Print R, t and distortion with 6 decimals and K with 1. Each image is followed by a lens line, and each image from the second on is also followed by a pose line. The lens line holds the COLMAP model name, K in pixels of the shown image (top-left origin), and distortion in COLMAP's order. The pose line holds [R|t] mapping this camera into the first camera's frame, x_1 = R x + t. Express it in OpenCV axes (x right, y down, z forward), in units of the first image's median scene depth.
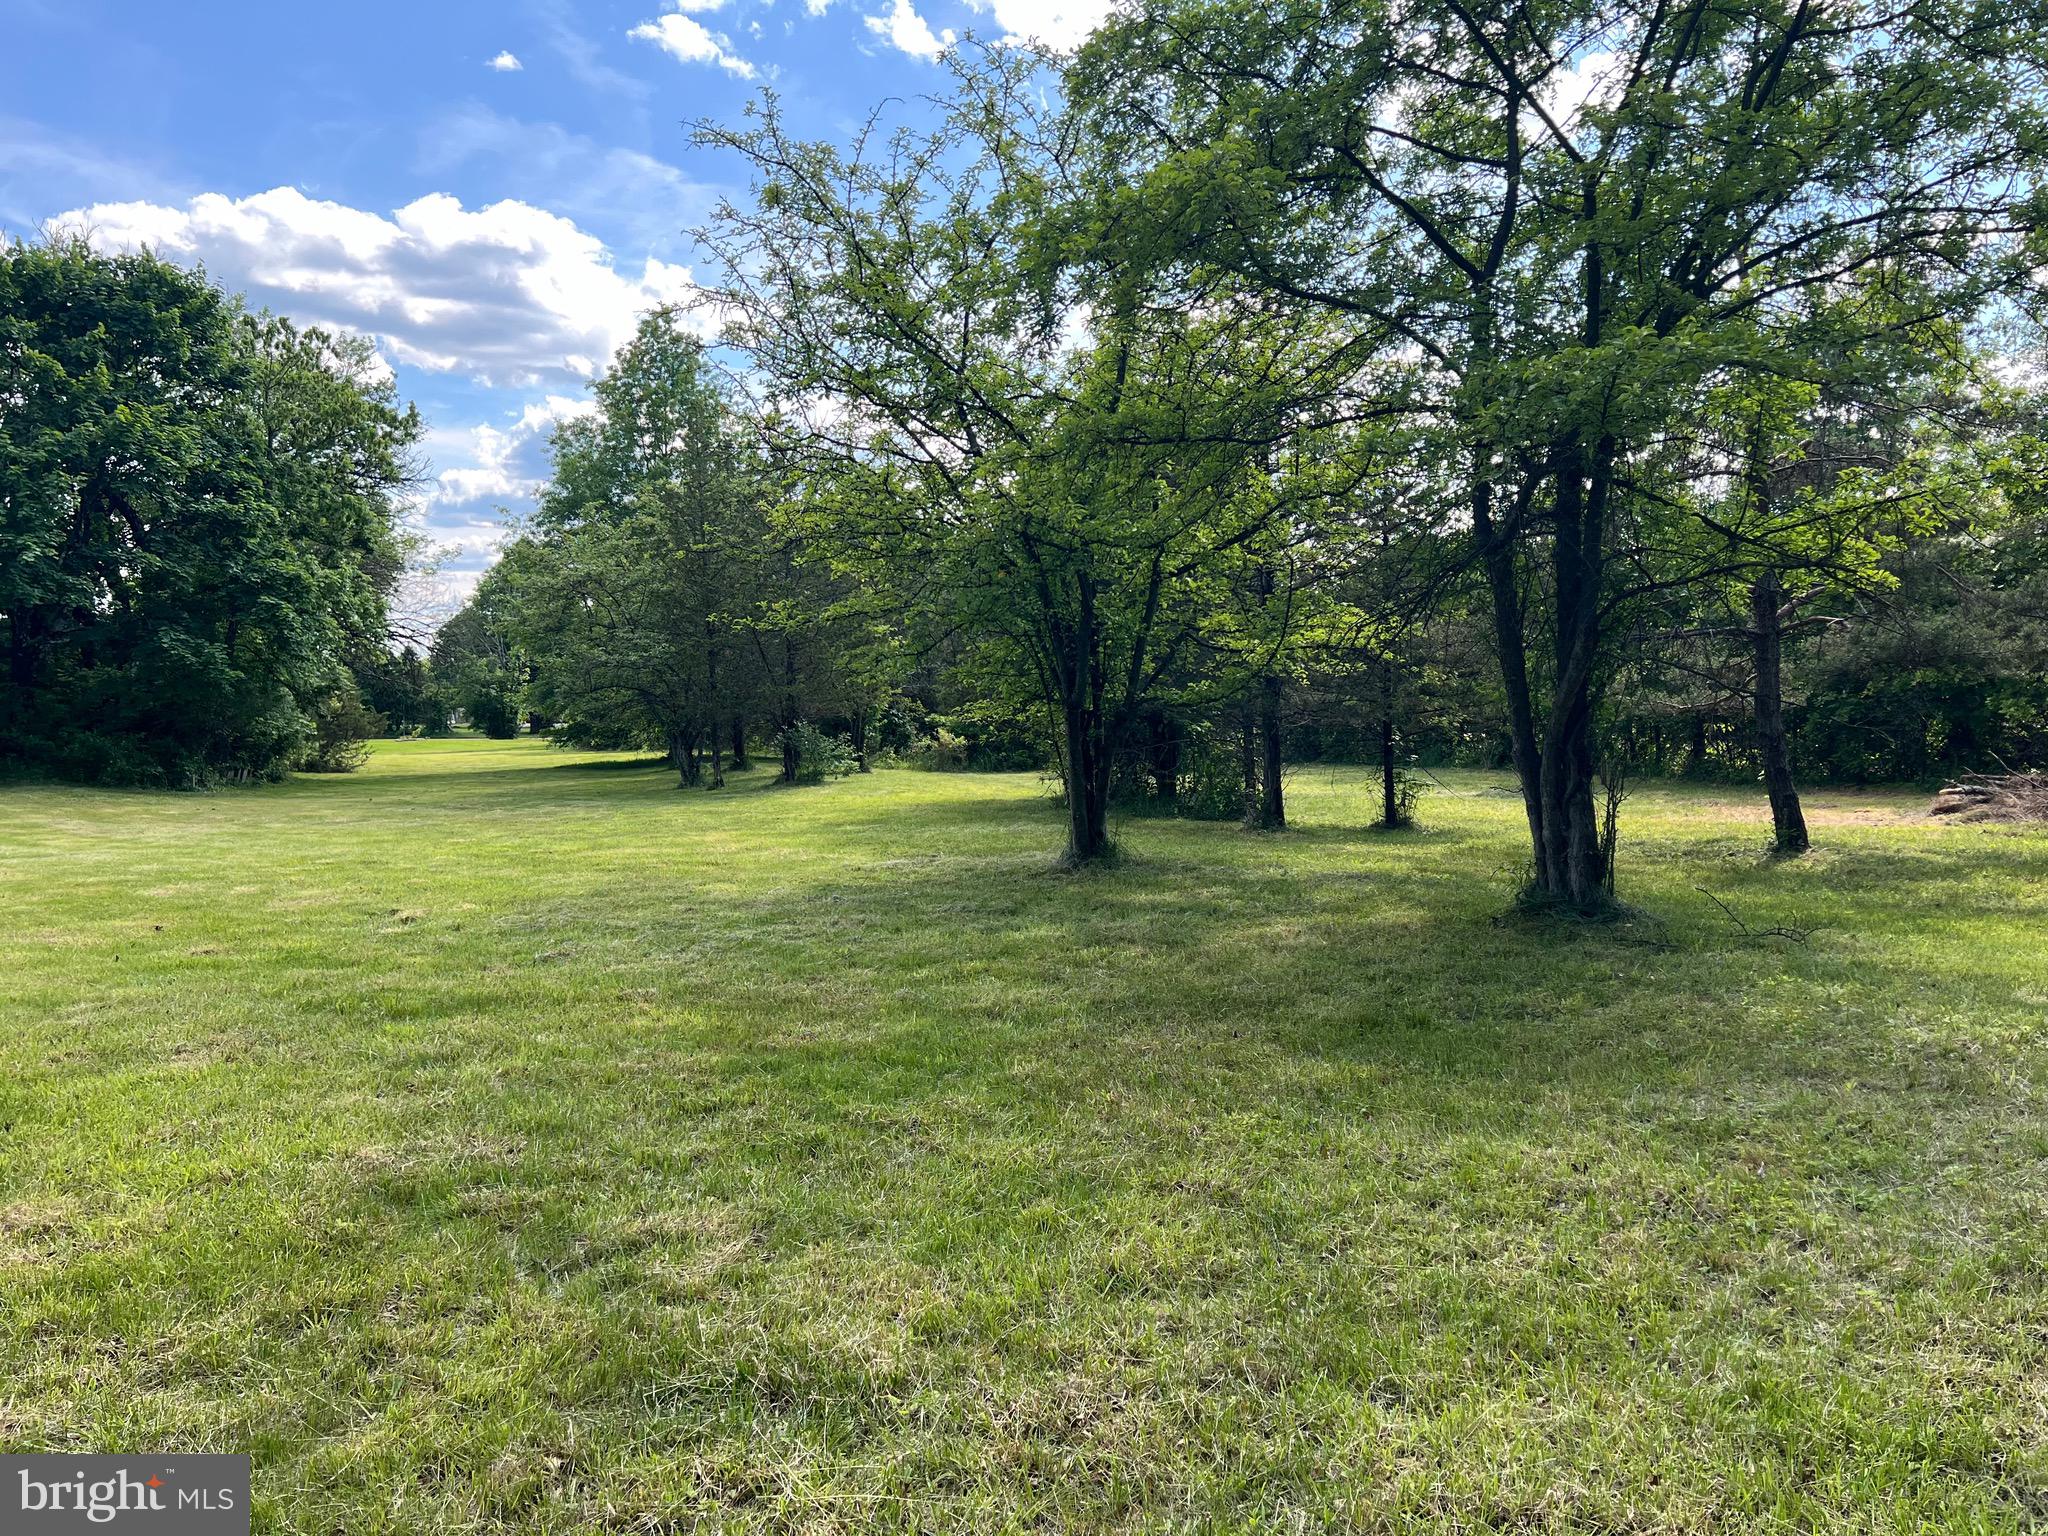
lens RADIAL K [[1558.0, 0, 1034.2], [0, 1558.0, 758.0], [0, 0, 1]] dist [0.087256, -0.100130]
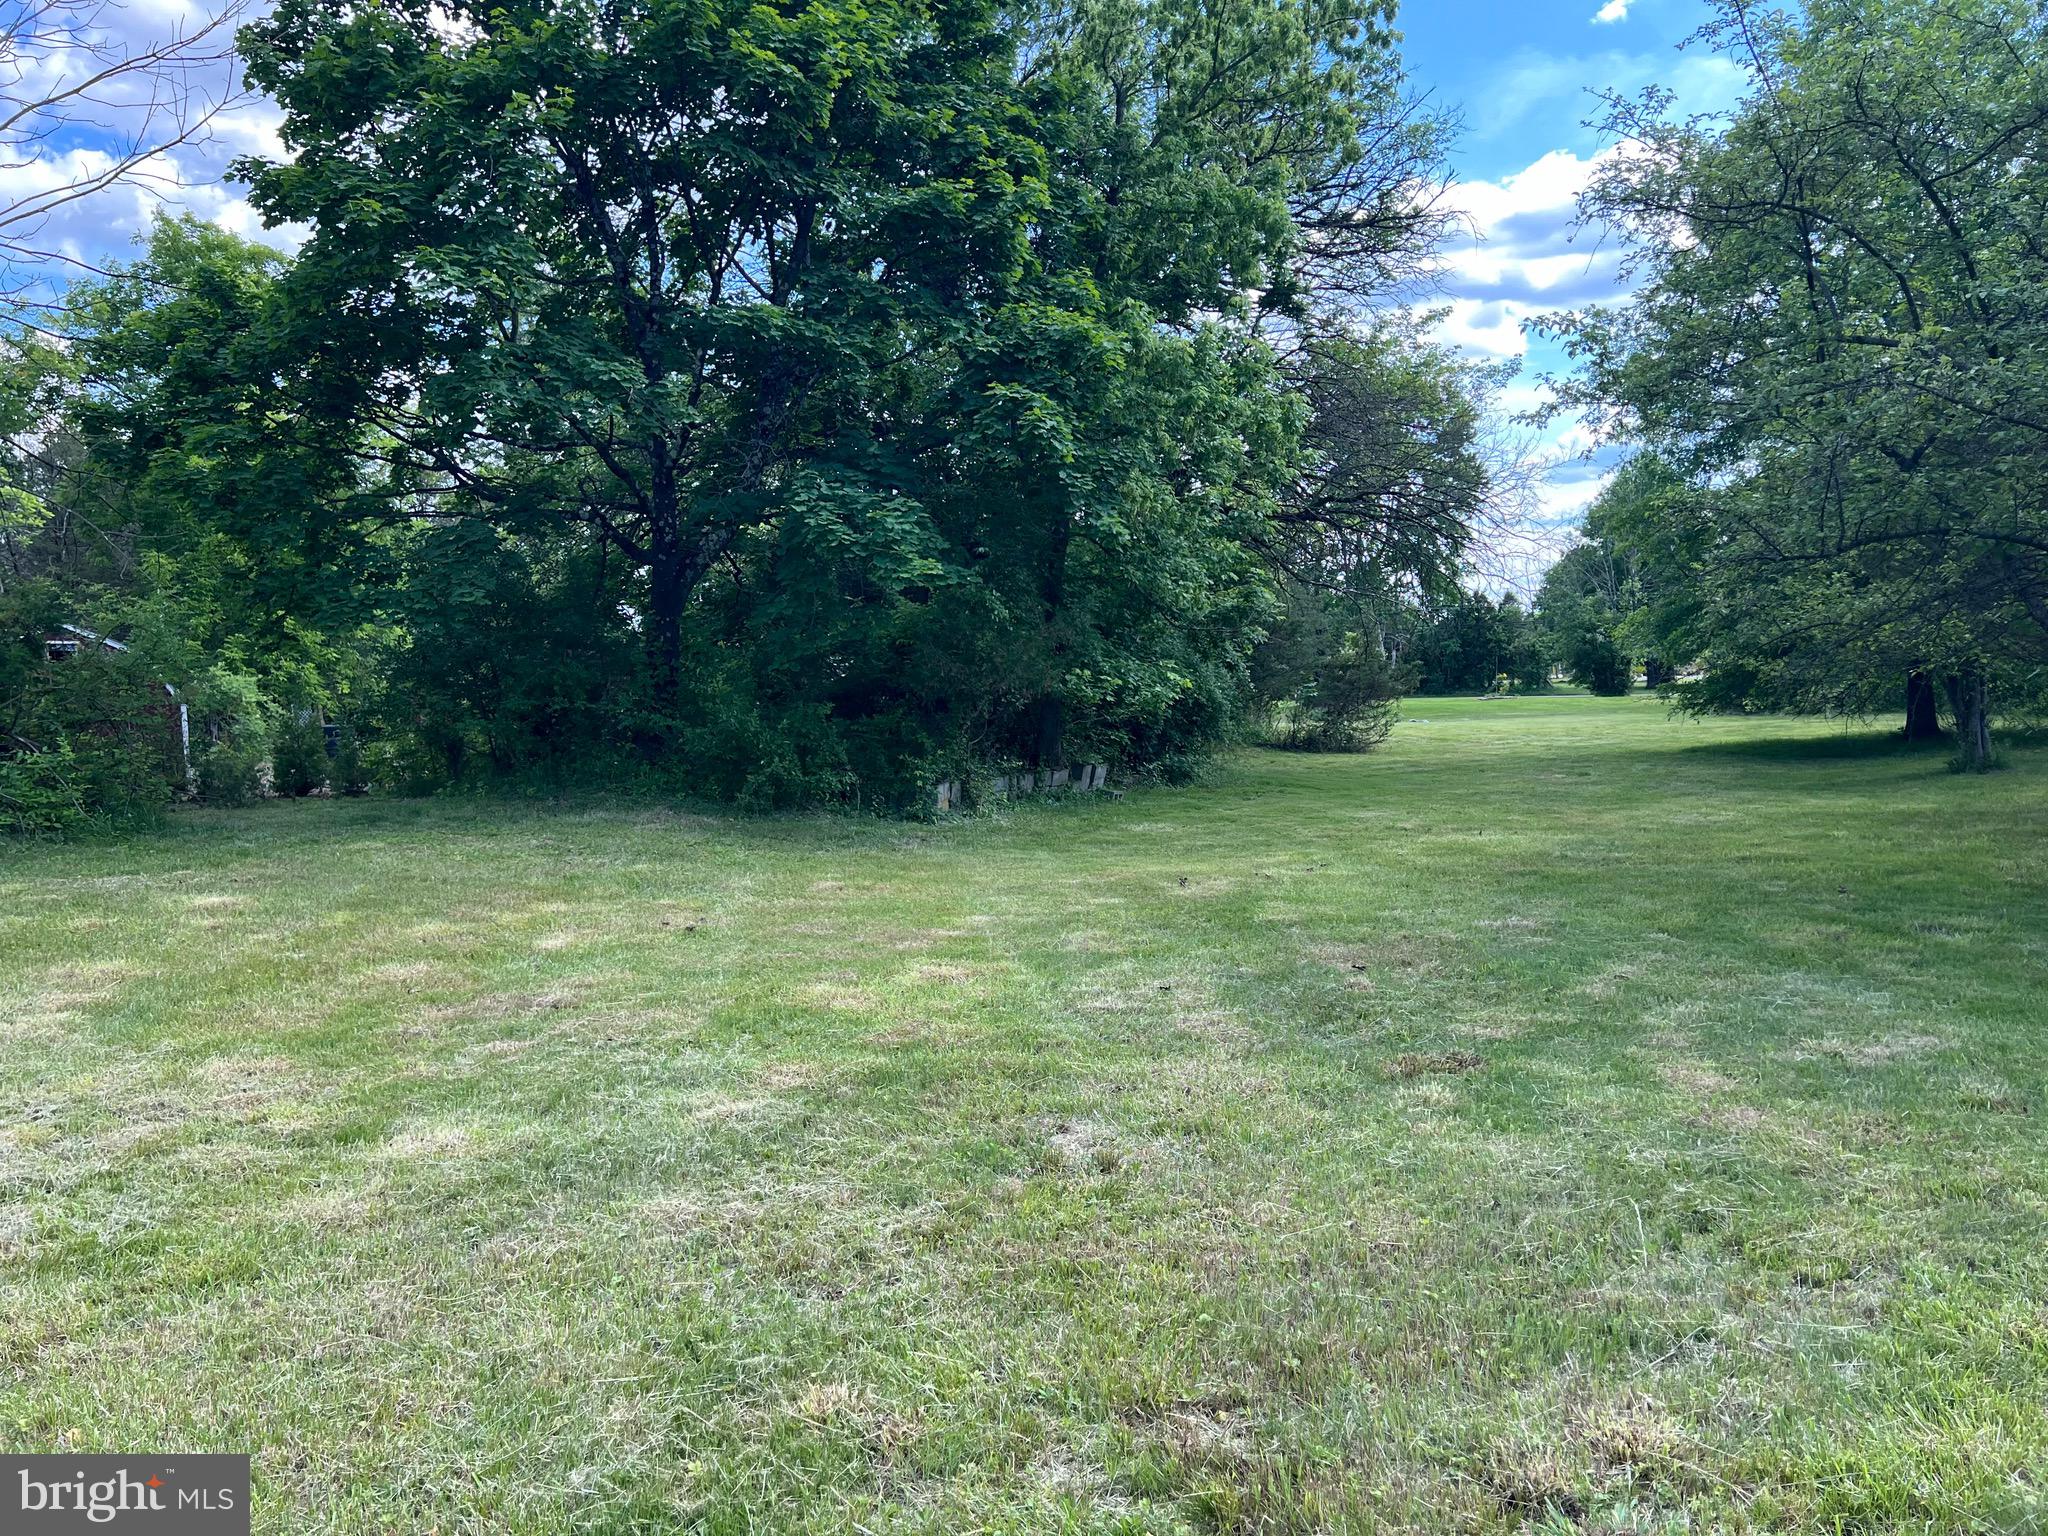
lens RADIAL K [[1511.7, 0, 1026.0], [0, 1511.7, 770.8], [0, 0, 1]] dist [0.049511, -0.062900]
pose [[0.765325, 0.022946, -0.643235, -0.654358], [0.002134, 0.999268, 0.038185, -0.038509], [0.643641, -0.030597, 0.764716, 2.097628]]
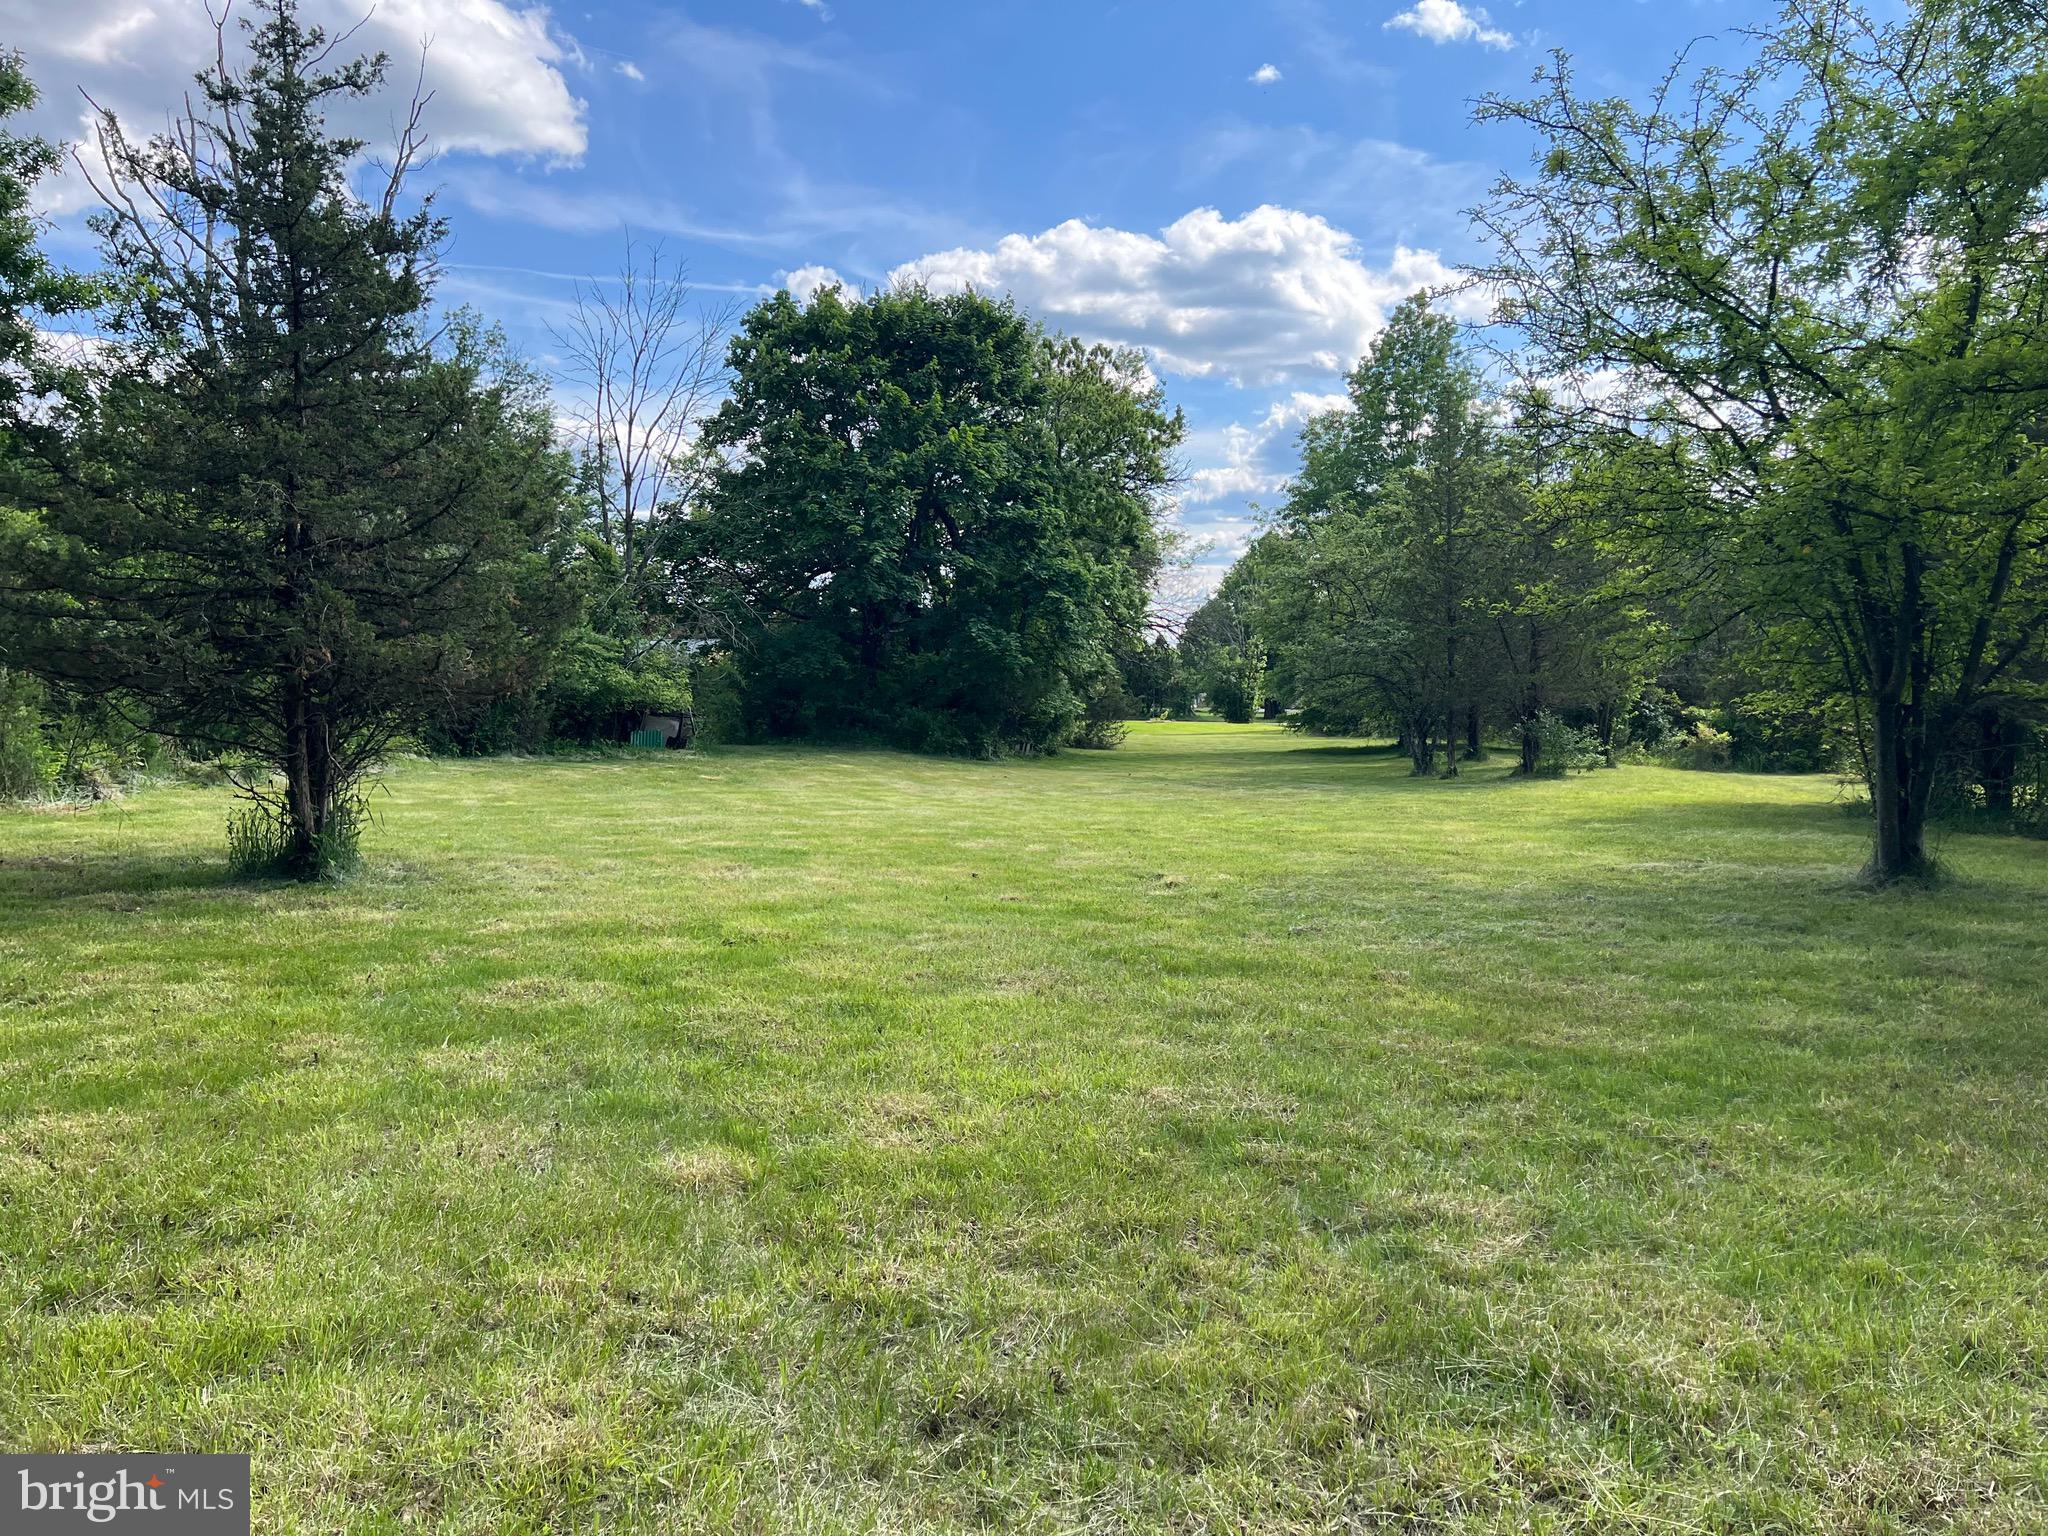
lens RADIAL K [[1558.0, 0, 1034.2], [0, 1558.0, 758.0], [0, 0, 1]] dist [0.087256, -0.100130]
pose [[0.897868, 0.037570, -0.438659, -0.016106], [-0.034312, 0.999293, 0.015357, 0.002309], [0.438926, 0.001263, 0.898522, -0.006371]]
